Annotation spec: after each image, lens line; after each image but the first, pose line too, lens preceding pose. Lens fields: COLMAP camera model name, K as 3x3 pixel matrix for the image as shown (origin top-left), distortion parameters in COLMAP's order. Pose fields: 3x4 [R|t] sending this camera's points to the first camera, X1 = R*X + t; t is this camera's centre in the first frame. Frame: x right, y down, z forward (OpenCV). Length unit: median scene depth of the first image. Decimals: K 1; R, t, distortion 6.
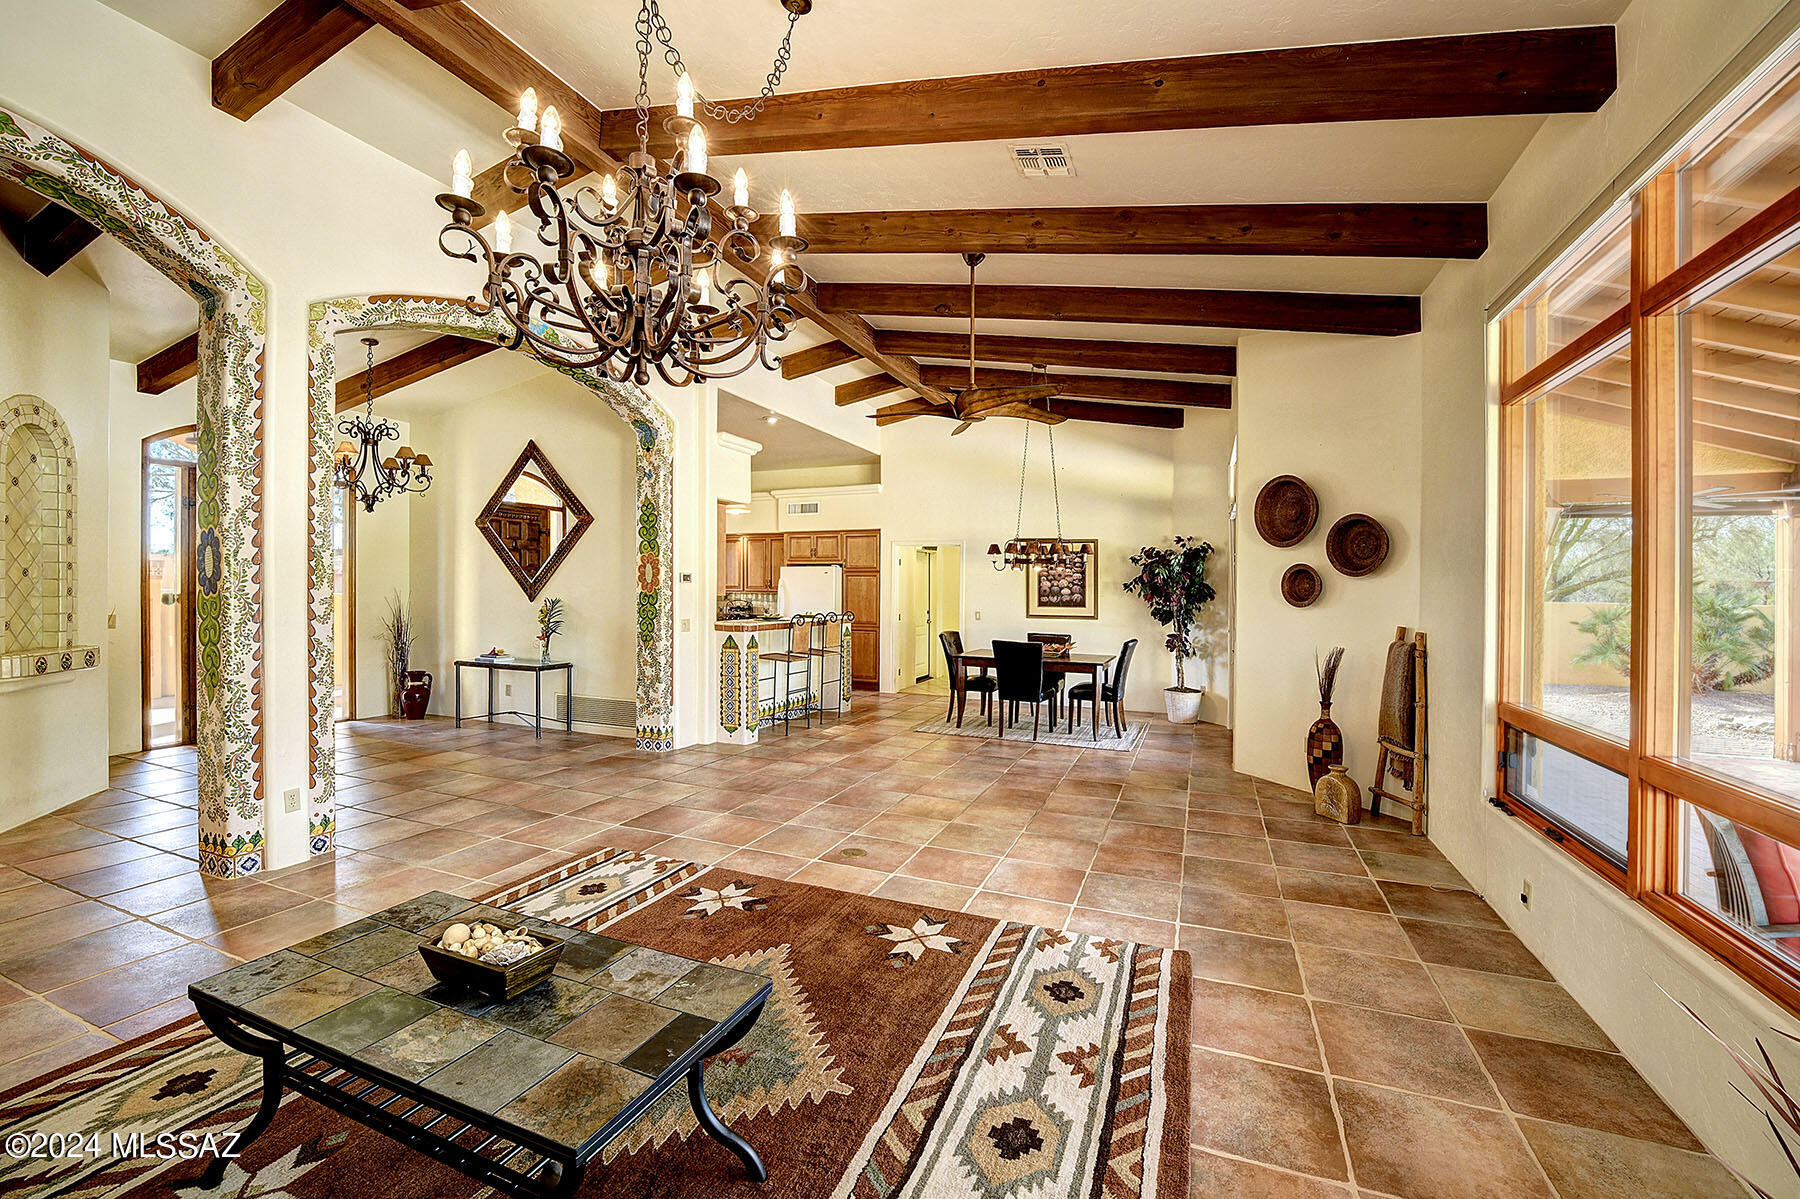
lens RADIAL K [[733.6, 0, 919.1], [0, 733.6, 553.6], [0, 0, 1]] dist [0.000932, 0.000179]
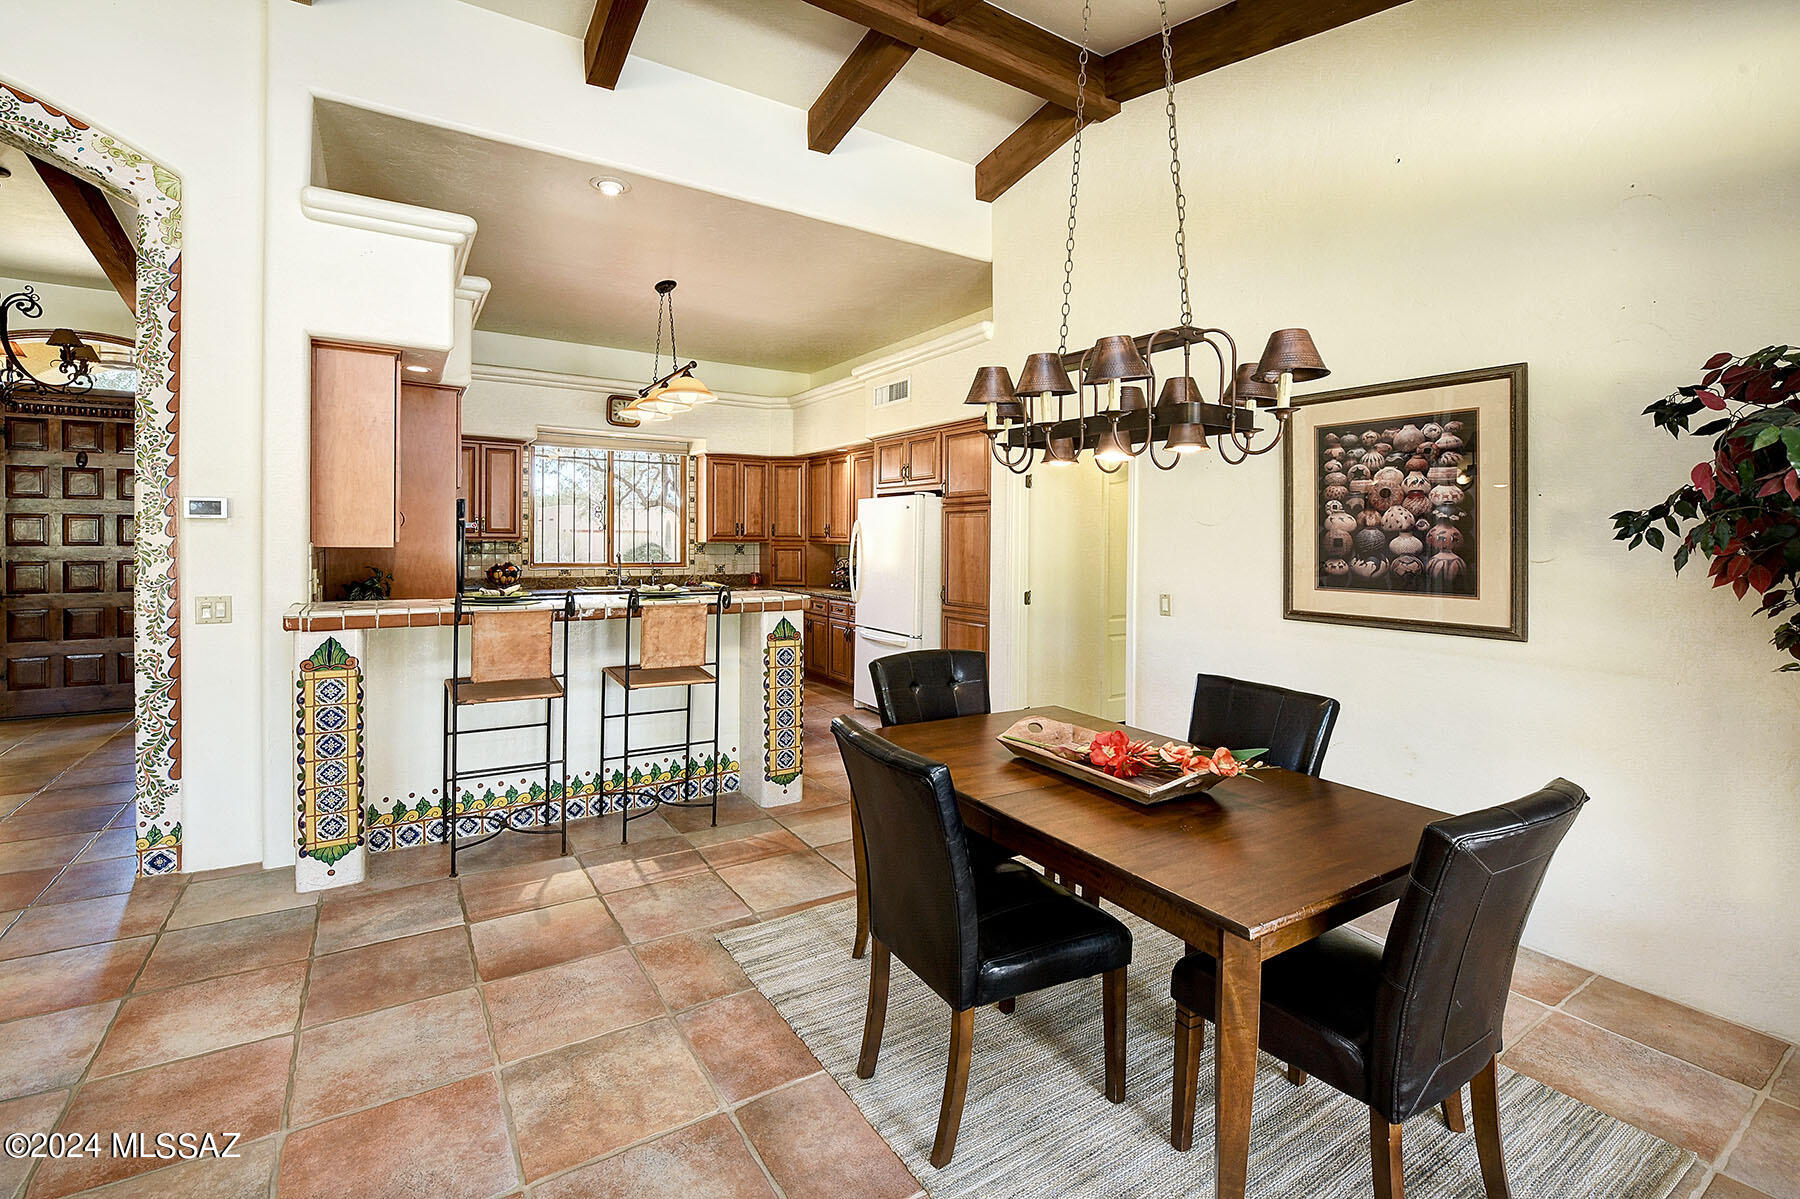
lens RADIAL K [[792.6, 0, 893.6], [0, 792.6, 541.8], [0, 0, 1]] dist [-0.012977, -0.000143]
pose [[0.801507, 0.000506, -0.597985, 0.301077], [0.026000, 0.999024, 0.035695, 0.043794], [0.597420, -0.044157, 0.800712, 0.791698]]
